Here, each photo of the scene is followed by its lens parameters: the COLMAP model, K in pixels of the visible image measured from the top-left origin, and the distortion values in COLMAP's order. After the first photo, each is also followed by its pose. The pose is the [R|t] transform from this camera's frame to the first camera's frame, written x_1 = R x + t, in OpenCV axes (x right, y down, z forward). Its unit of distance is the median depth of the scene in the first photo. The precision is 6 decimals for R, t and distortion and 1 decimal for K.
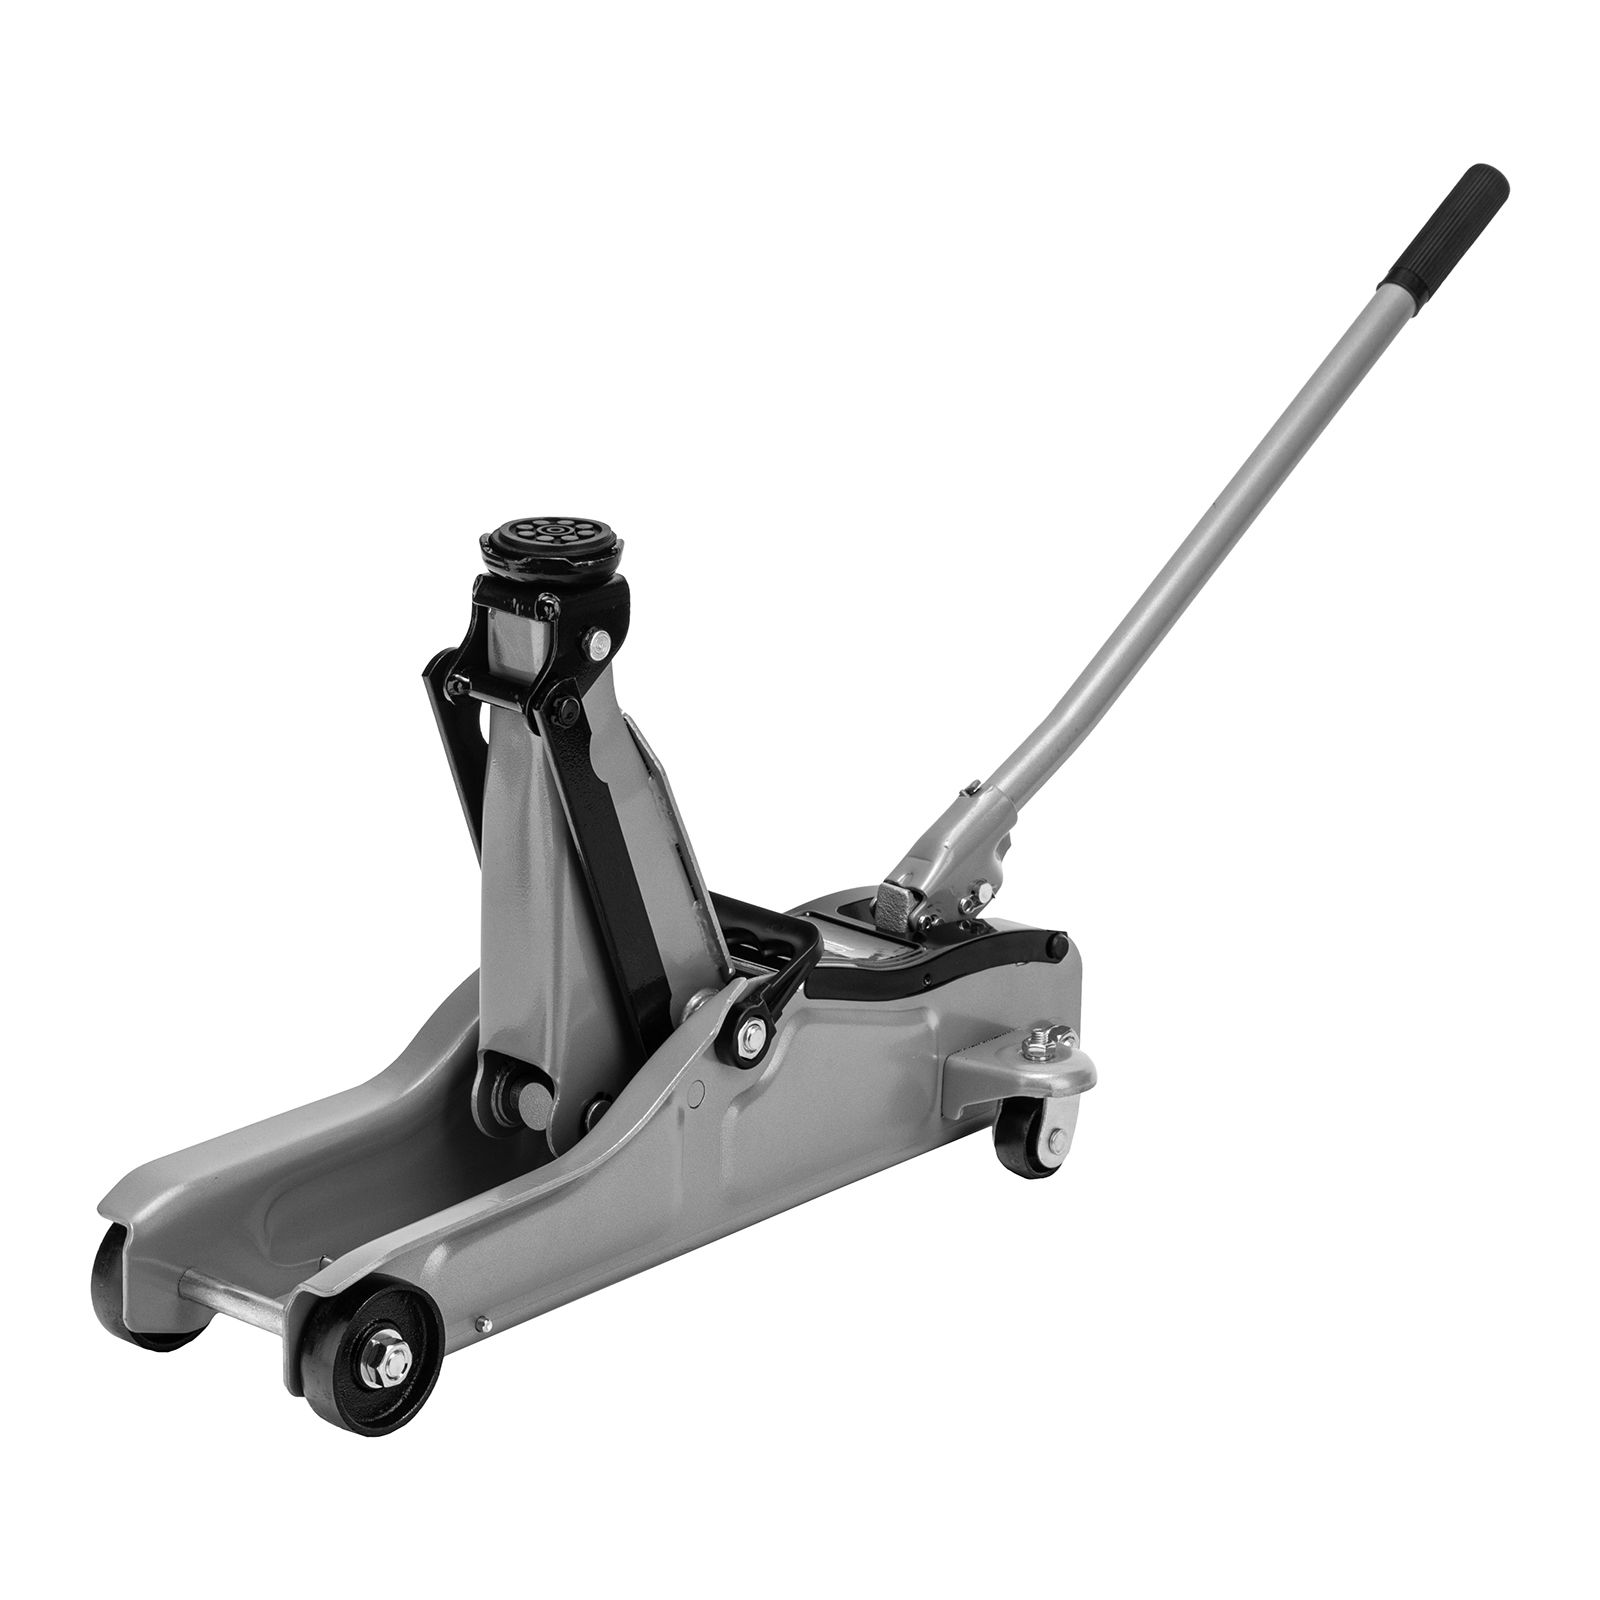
lens RADIAL K [[5519.5, 0, 800.0], [0, 5519.5, 800.0], [0, 0, 1]] dist [0.099588, 1.598949]
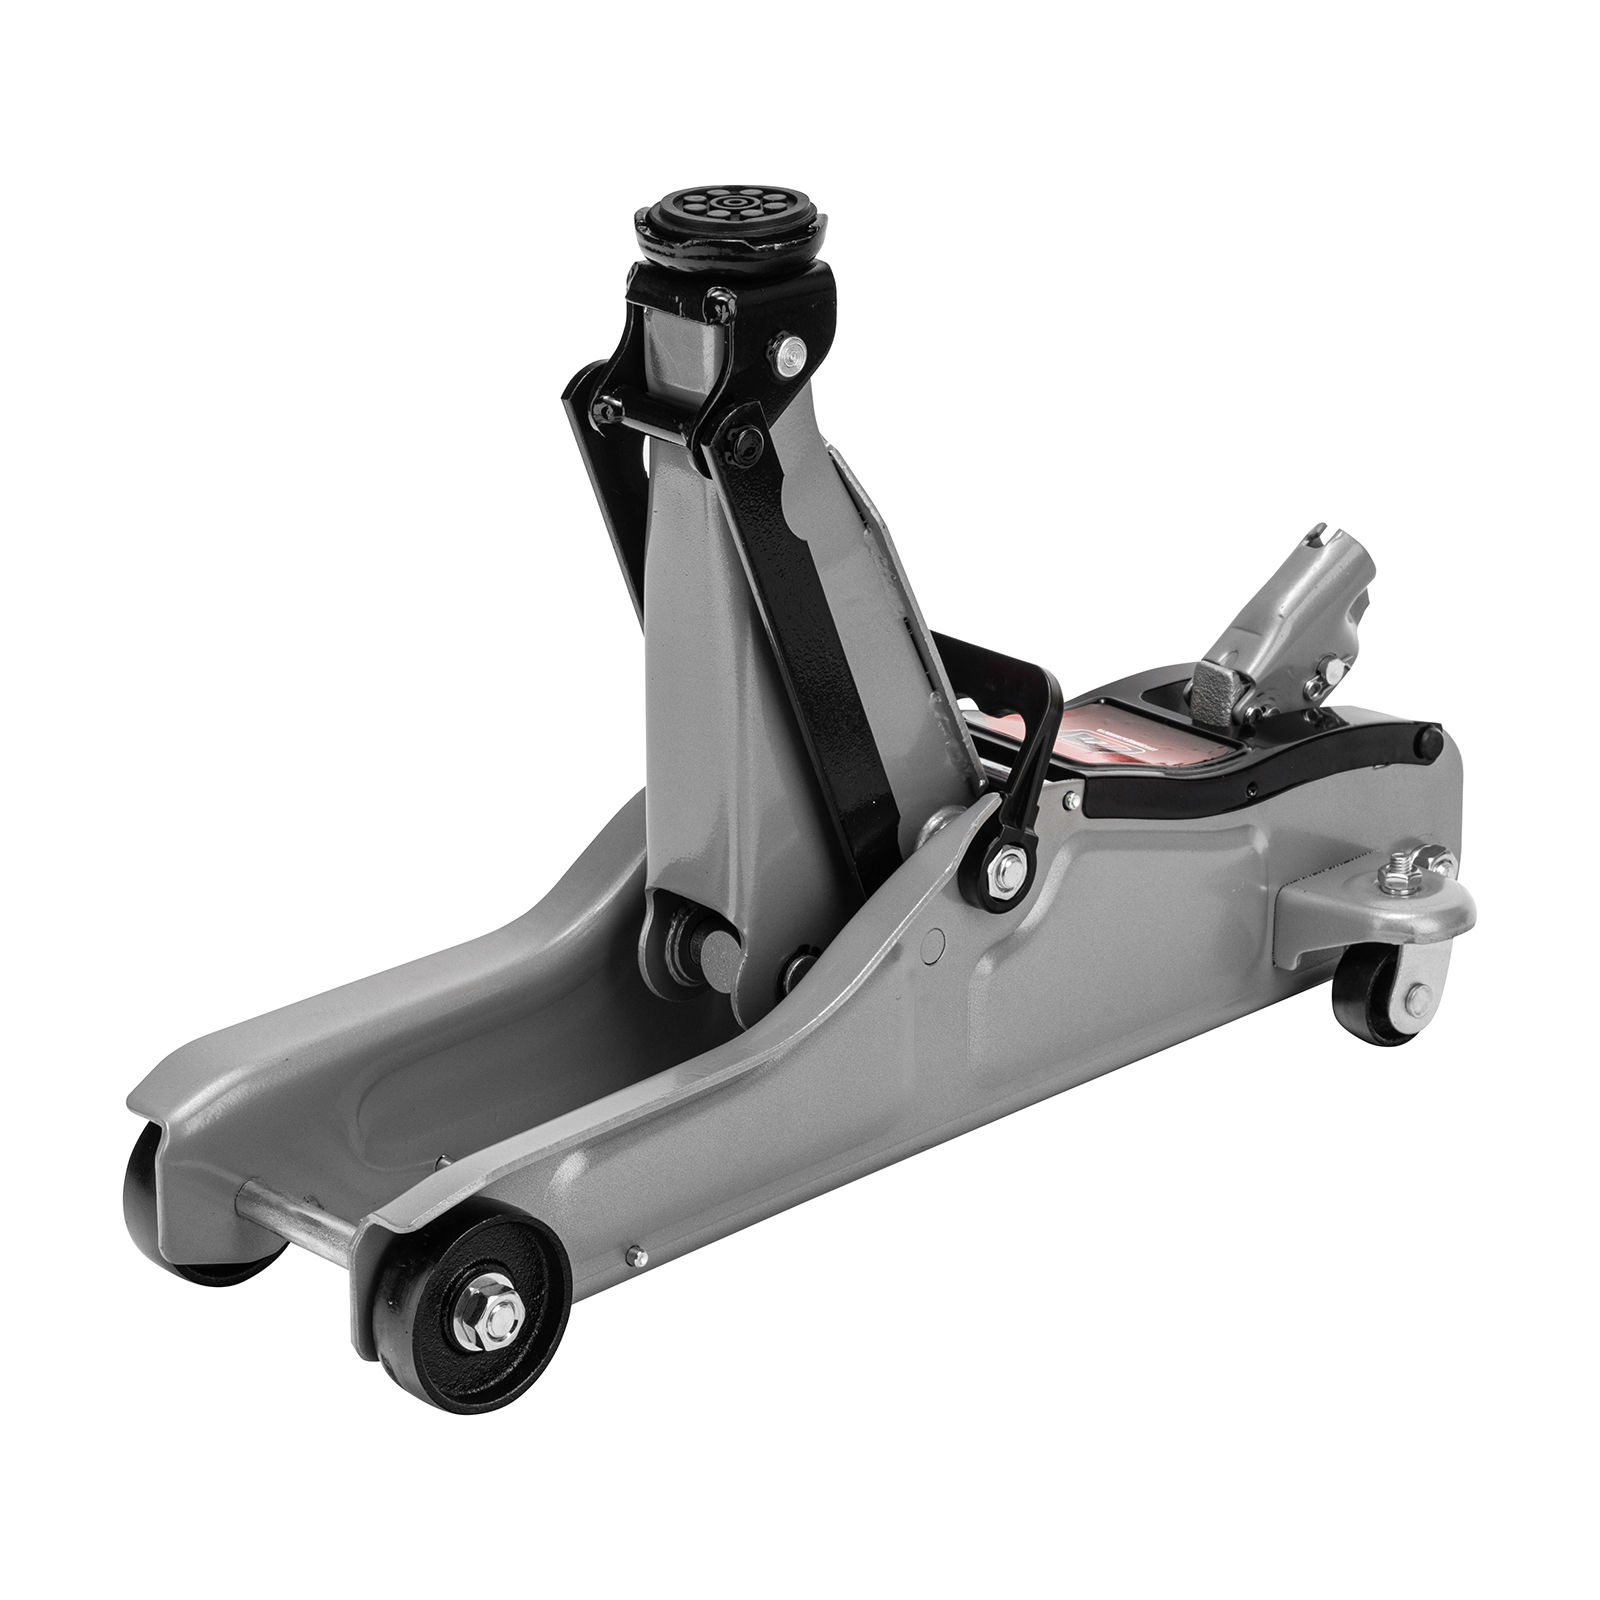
lens RADIAL K [[5519.5, 0, 800.0], [0, 5519.5, 800.0], [0, 0, 1]] dist [0.099588, 1.598949]
pose [[0.995369, 0.004741, -0.096012, 0.036400], [0.000724, 0.998385, 0.056802, -0.010279], [0.096126, -0.056608, 0.993758, 0.245439]]
